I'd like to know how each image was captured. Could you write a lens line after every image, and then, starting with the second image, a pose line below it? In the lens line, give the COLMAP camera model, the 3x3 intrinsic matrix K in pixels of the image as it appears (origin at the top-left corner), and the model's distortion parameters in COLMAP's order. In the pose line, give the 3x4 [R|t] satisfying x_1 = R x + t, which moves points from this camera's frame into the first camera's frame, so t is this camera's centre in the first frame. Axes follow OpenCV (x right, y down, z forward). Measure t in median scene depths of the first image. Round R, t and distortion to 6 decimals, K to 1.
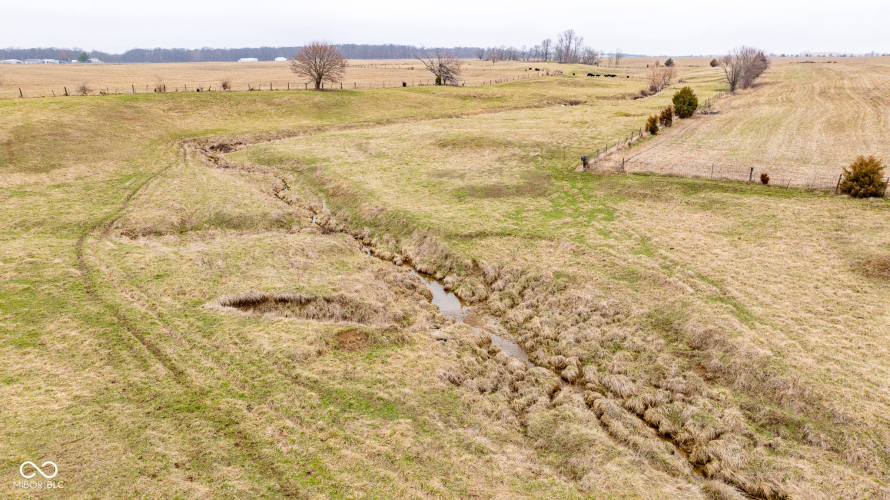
lens RADIAL K [[639.9, 0, 445.0], [0, 639.9, 250.0], [0, 0, 1]] dist [-0.041945, 0.052470]
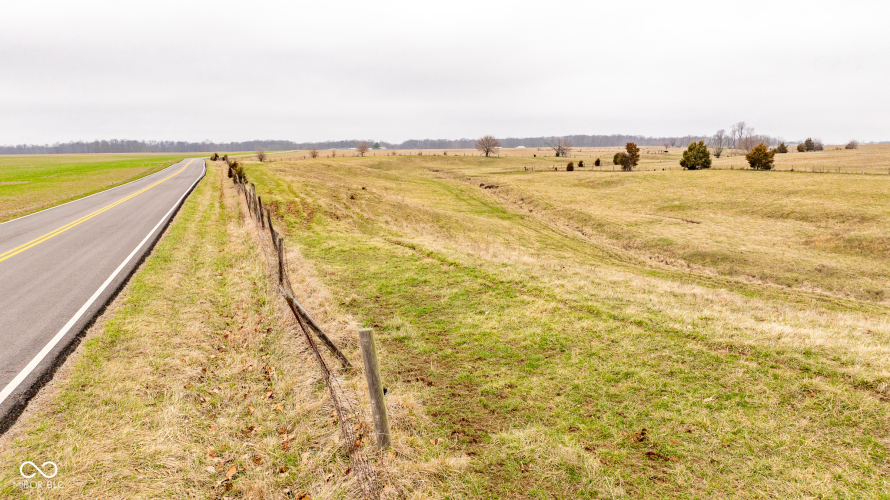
lens RADIAL K [[639.9, 0, 445.0], [0, 639.9, 250.0], [0, 0, 1]] dist [-0.041945, 0.052470]
pose [[0.928656, 0.052119, -0.367263, 0.180048], [-0.100776, 0.988291, -0.114569, 0.121535], [0.356991, 0.143406, 0.923034, -0.378537]]
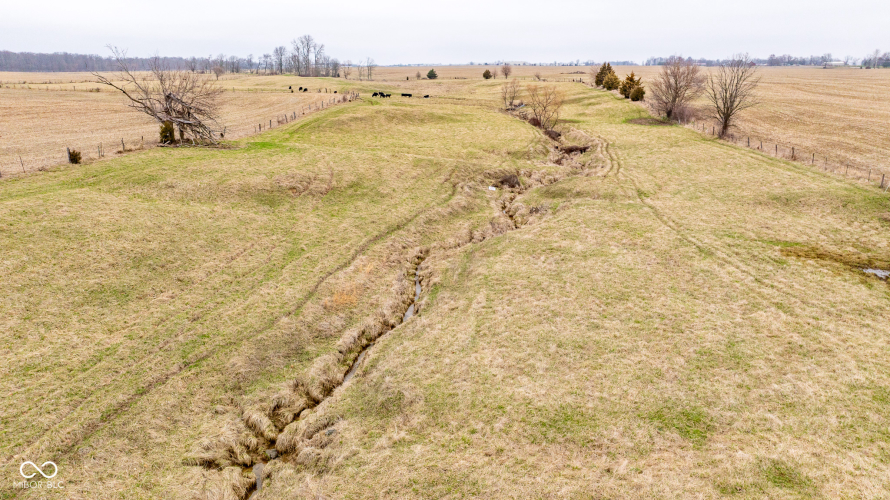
lens RADIAL K [[639.9, 0, 445.0], [0, 639.9, 250.0], [0, 0, 1]] dist [-0.041945, 0.052470]
pose [[0.907006, -0.117851, 0.404292, -0.010672], [0.123502, 0.992270, 0.012175, -0.080082], [-0.402602, 0.038888, 0.914549, 0.253885]]
